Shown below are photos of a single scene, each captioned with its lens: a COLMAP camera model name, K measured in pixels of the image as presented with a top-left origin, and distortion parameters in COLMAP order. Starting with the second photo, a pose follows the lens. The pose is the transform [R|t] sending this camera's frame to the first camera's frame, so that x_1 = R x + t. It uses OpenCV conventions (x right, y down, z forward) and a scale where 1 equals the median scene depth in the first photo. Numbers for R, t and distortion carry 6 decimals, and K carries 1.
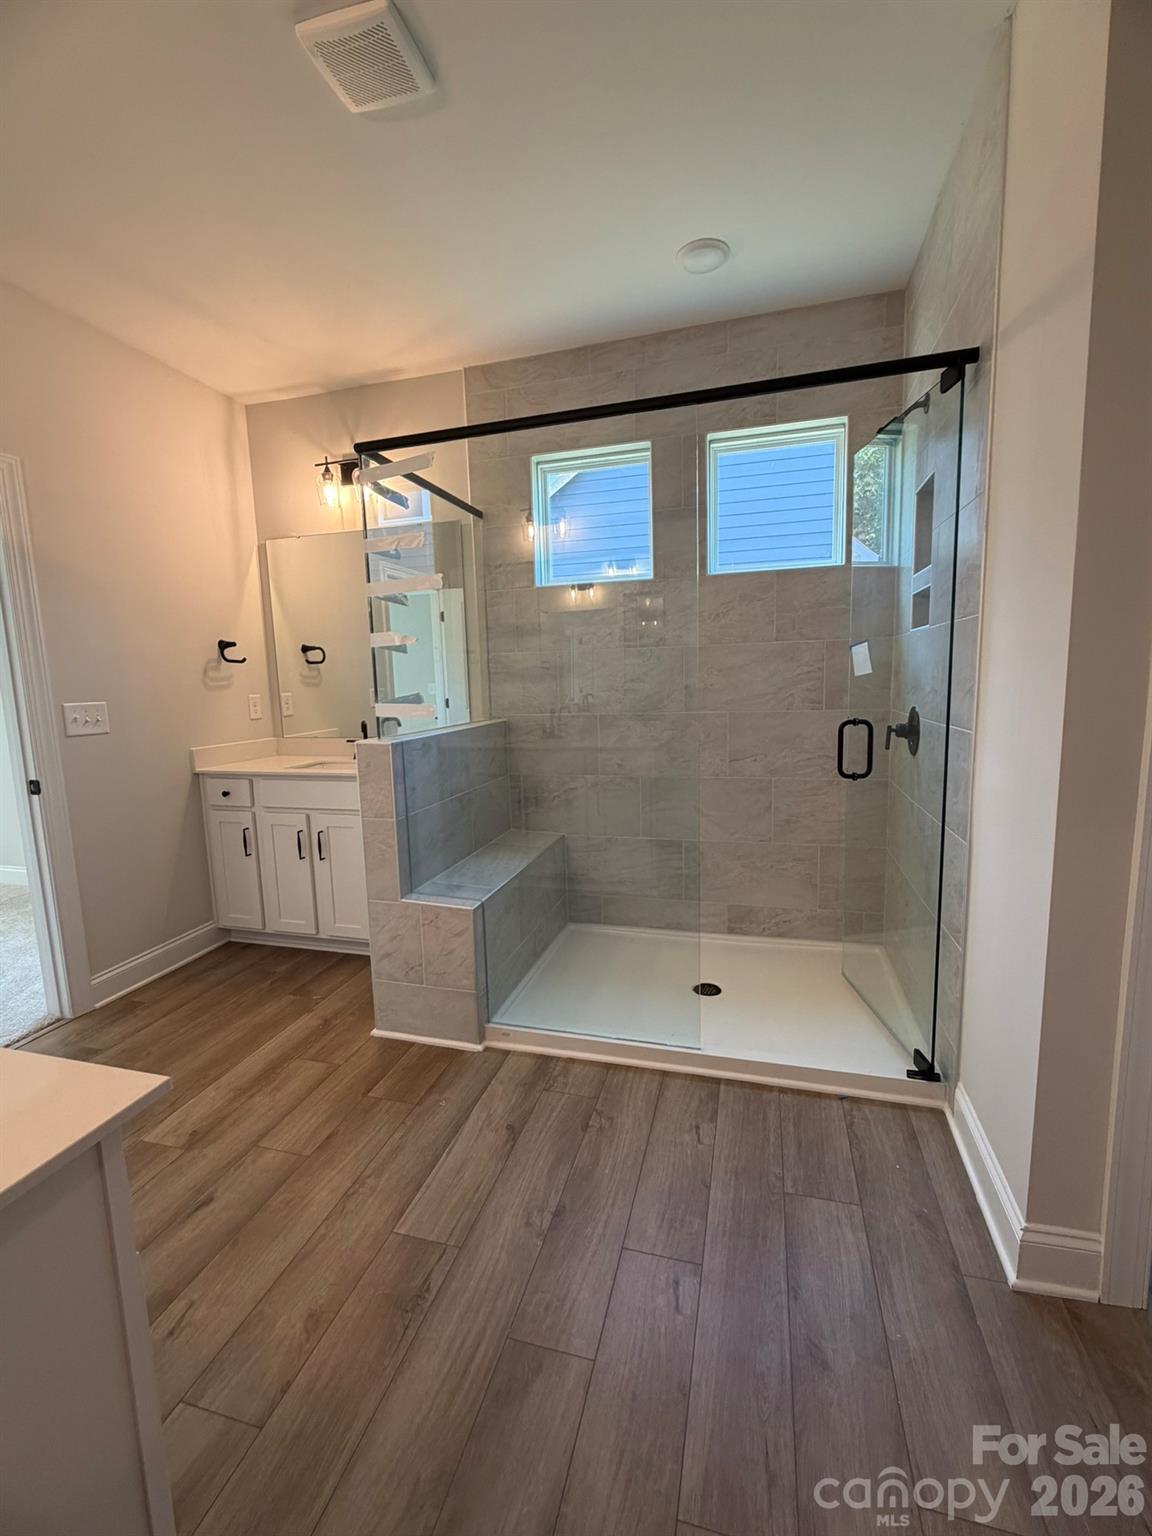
lens RADIAL K [[651.7, 0, 575.6], [0, 651.7, 769.9], [0, 0, 1]] dist [-0.002836, 0.001024]
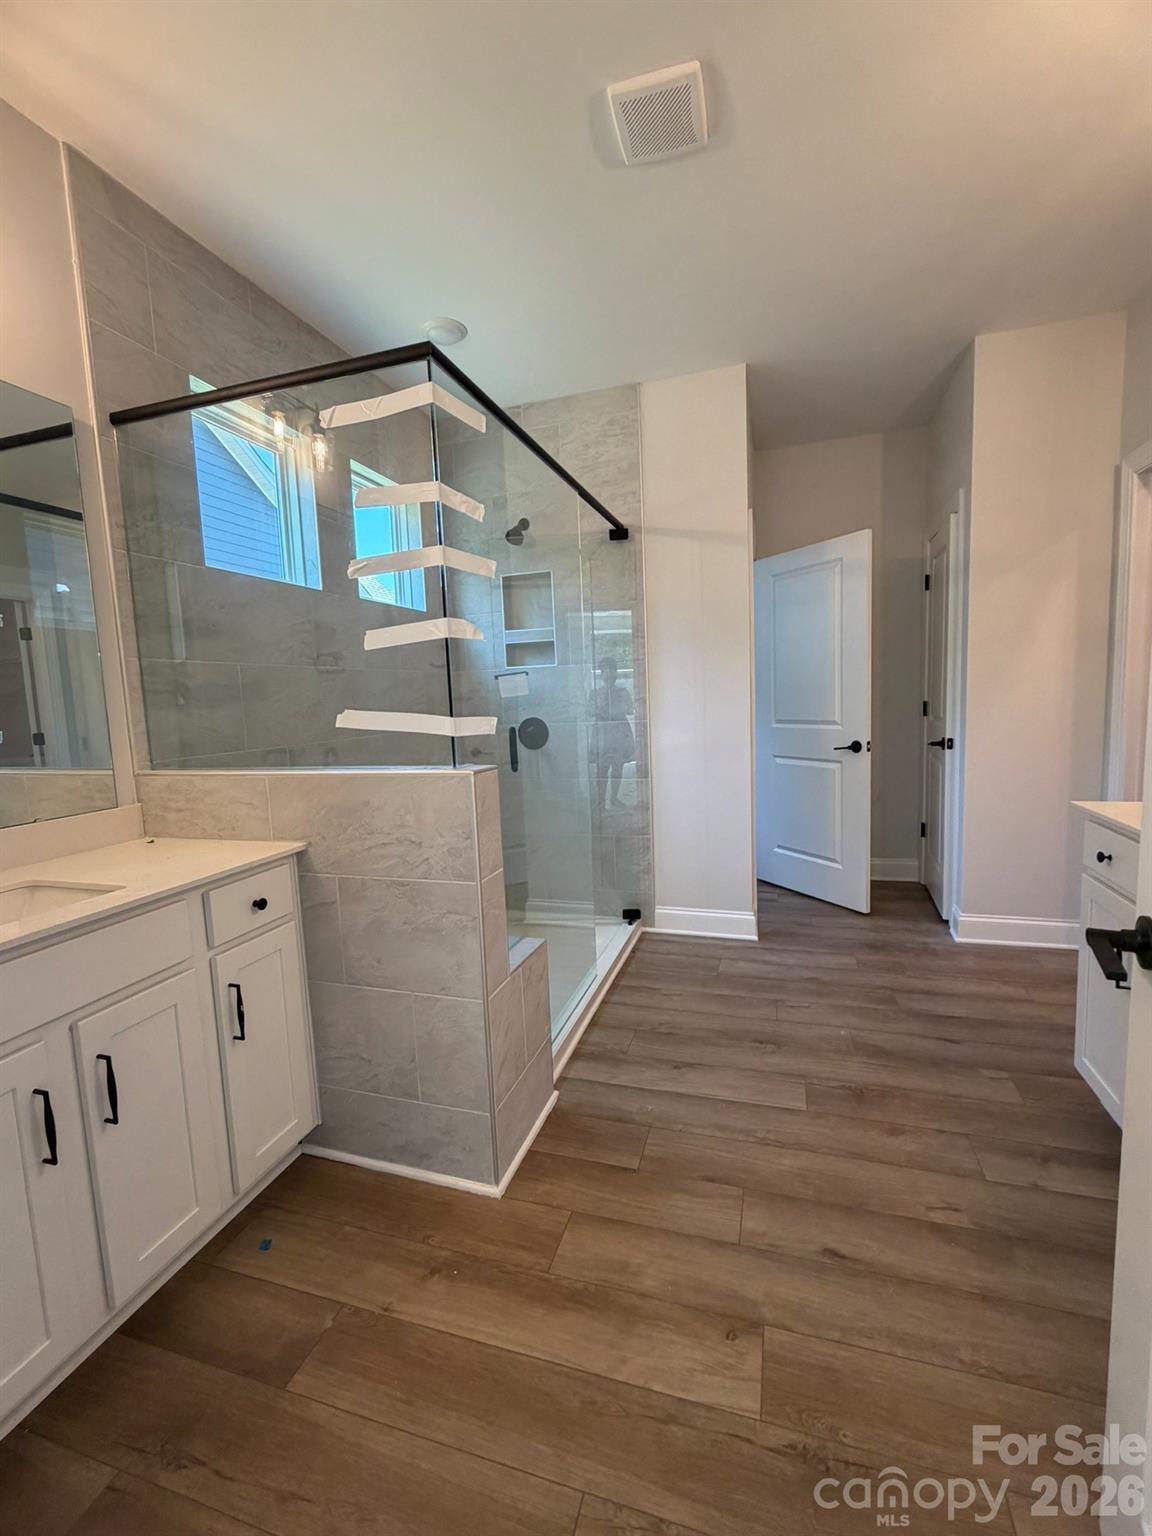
lens RADIAL K [[651.7, 0, 580.0], [0, 651.7, 762.1], [0, 0, 1]] dist [-0.002836, 0.001024]
pose [[0.030597, -0.079166, 0.996392, -1.358836], [0.178783, 0.981216, 0.072470, -0.112351], [-0.983413, 0.175921, 0.044176, 1.139605]]
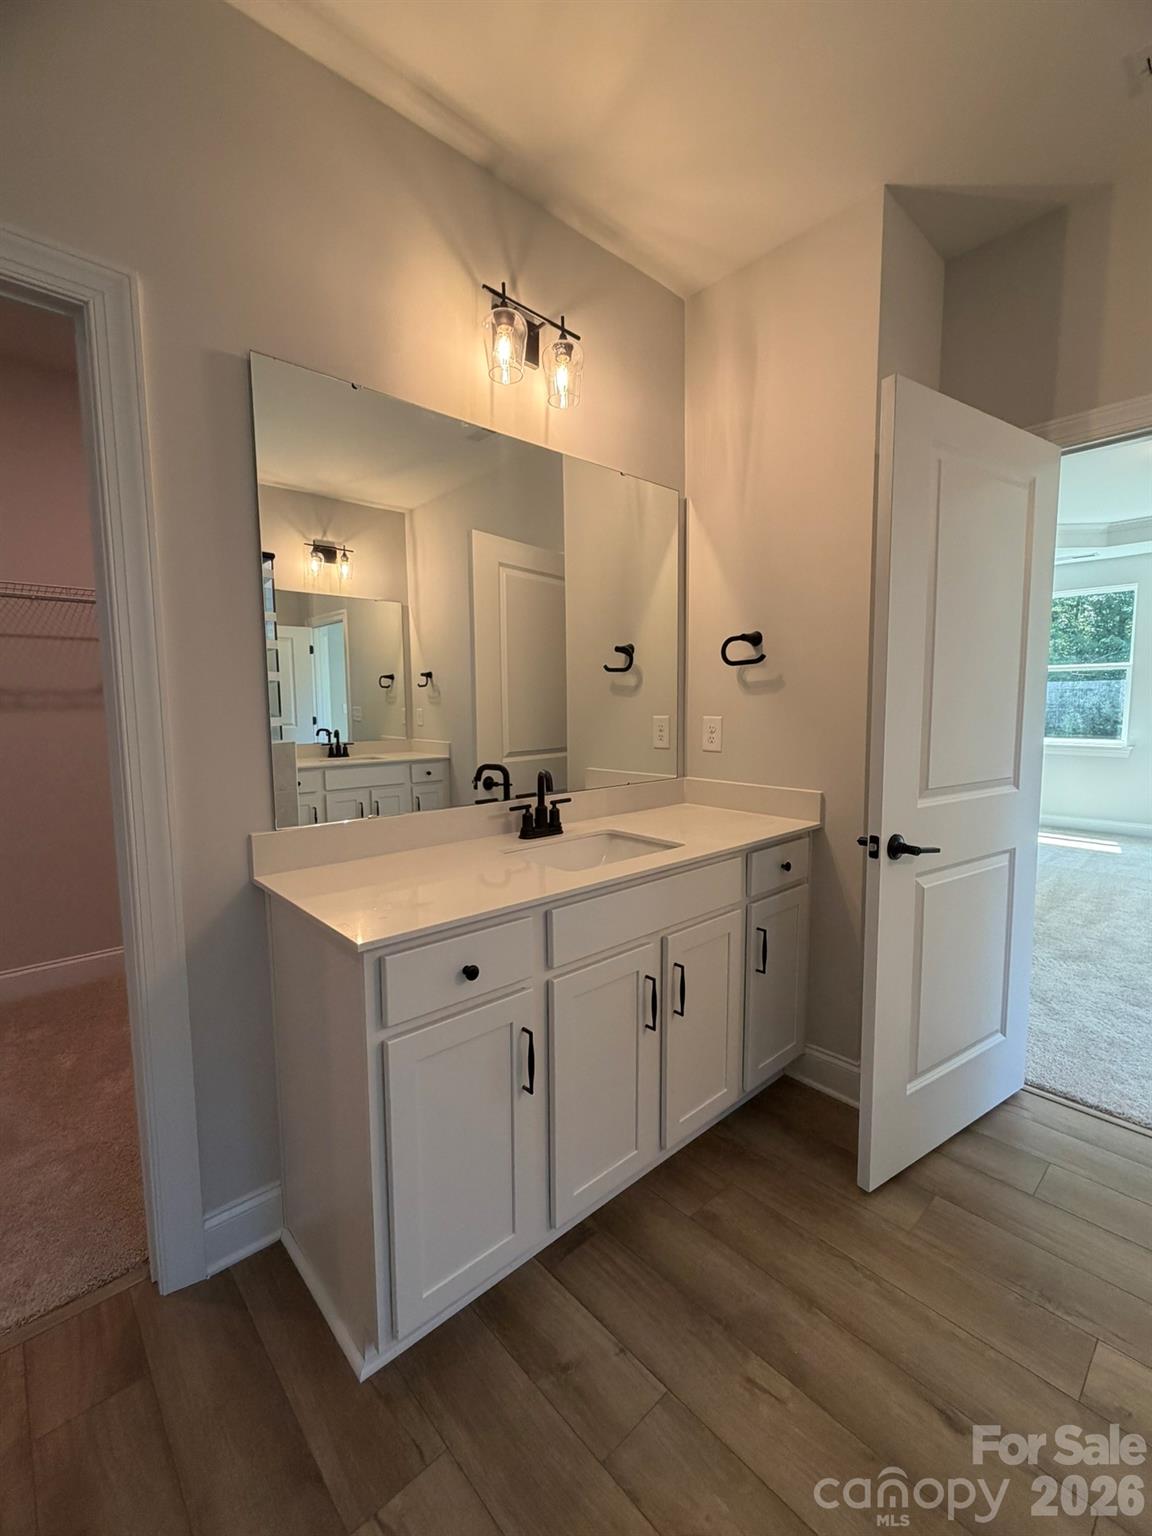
lens RADIAL K [[651.7, 0, 579.4], [0, 651.7, 771.7], [0, 0, 1]] dist [-0.002836, 0.001024]
pose [[-0.524749, 0.118252, -0.843003, 0.156459], [-0.098311, 0.975259, 0.198000, -0.126768], [0.845561, 0.186777, -0.500141, 0.845634]]
